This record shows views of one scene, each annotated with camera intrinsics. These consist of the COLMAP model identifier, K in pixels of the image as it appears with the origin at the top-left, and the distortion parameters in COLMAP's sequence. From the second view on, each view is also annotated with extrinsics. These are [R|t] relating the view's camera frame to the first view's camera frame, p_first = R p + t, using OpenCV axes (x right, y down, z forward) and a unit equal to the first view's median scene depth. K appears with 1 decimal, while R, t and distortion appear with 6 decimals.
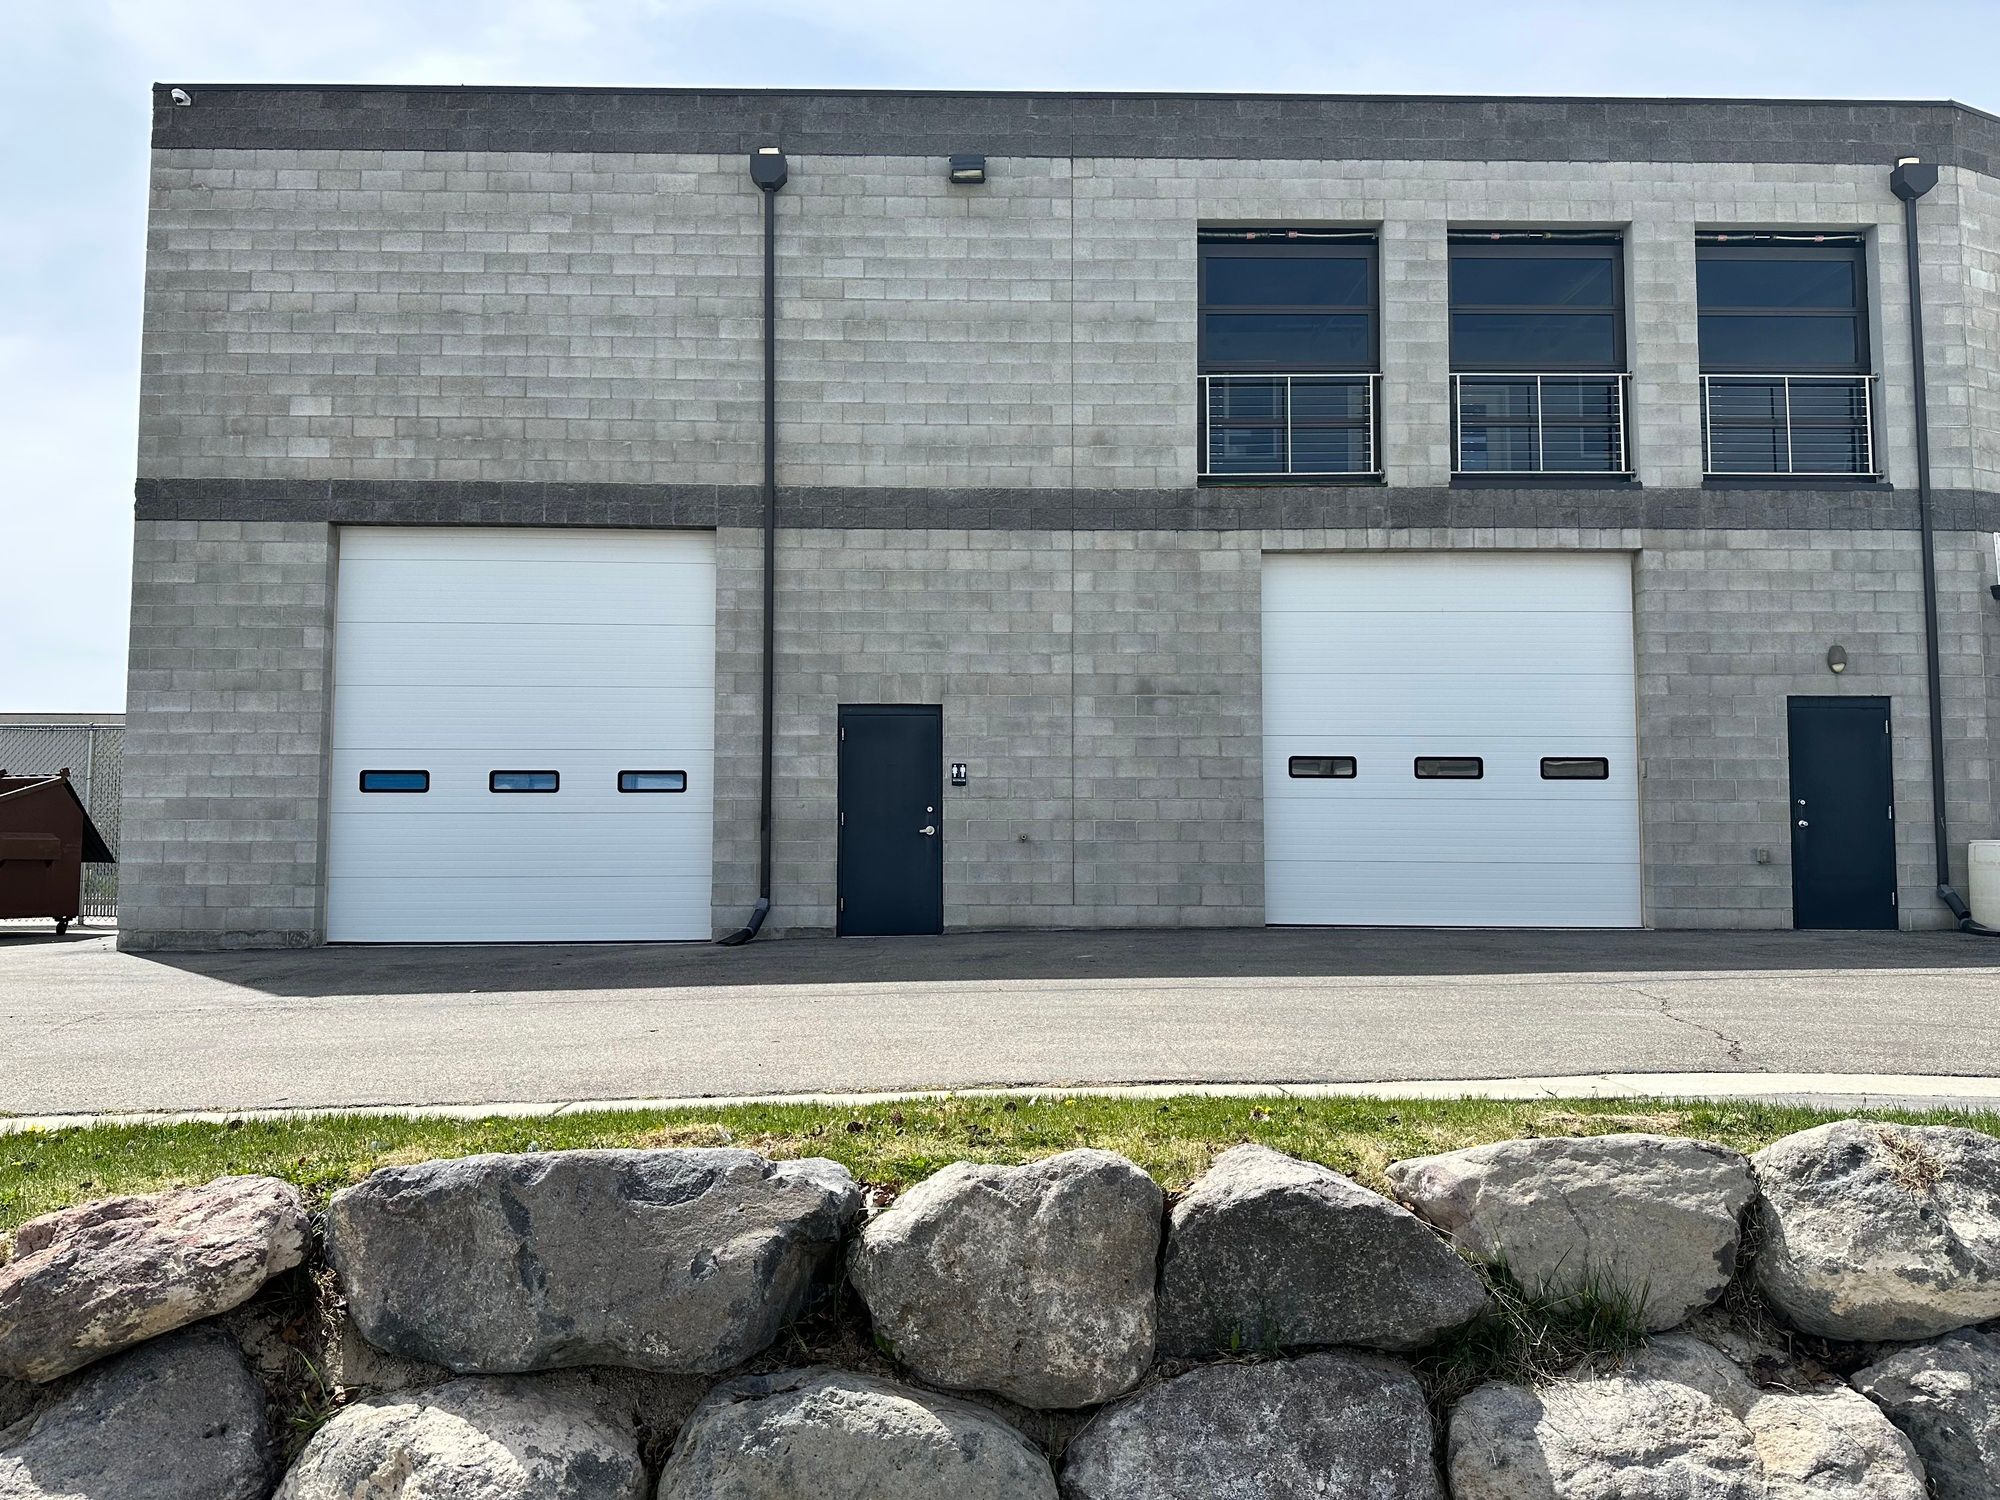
lens RADIAL K [[1437.2, 0, 1000.0], [0, 1437.2, 750.0], [0, 0, 1]] dist [0.089696, -0.121470]
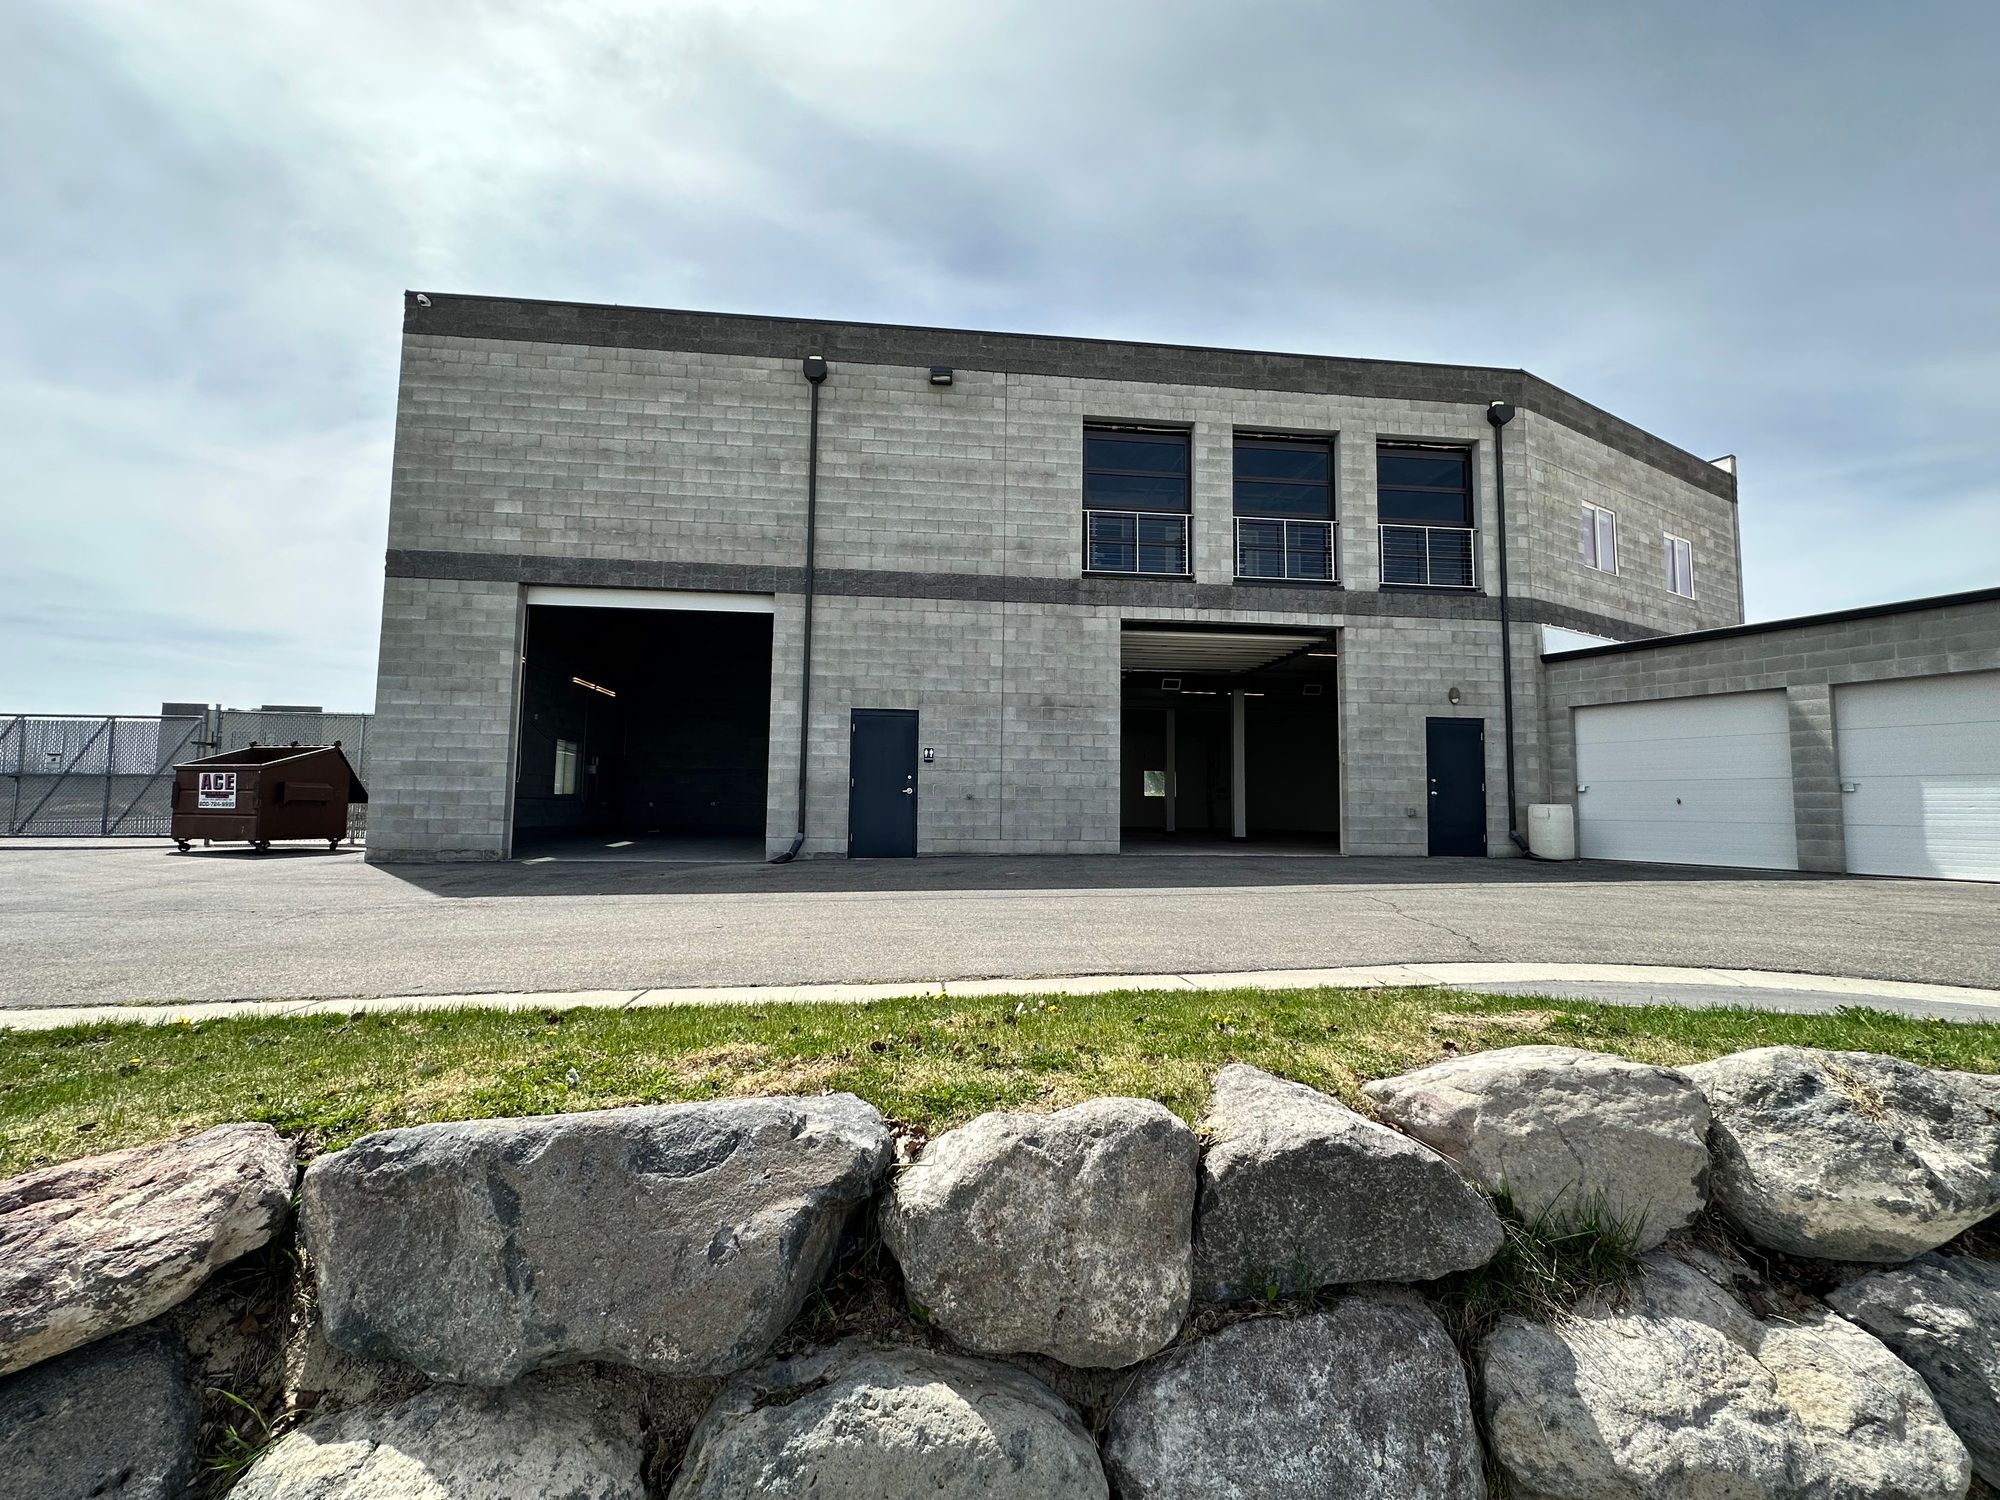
lens RADIAL K [[794.7, 0, 1000.4], [0, 794.7, 742.2], [0, 0, 1]] dist [-0.000241, -0.000342]
pose [[0.996527, 0.019426, 0.080969, -0.021045], [-0.018568, 0.999763, -0.011335, 0.011432], [-0.081170, 0.009792, 0.996652, 0.132437]]
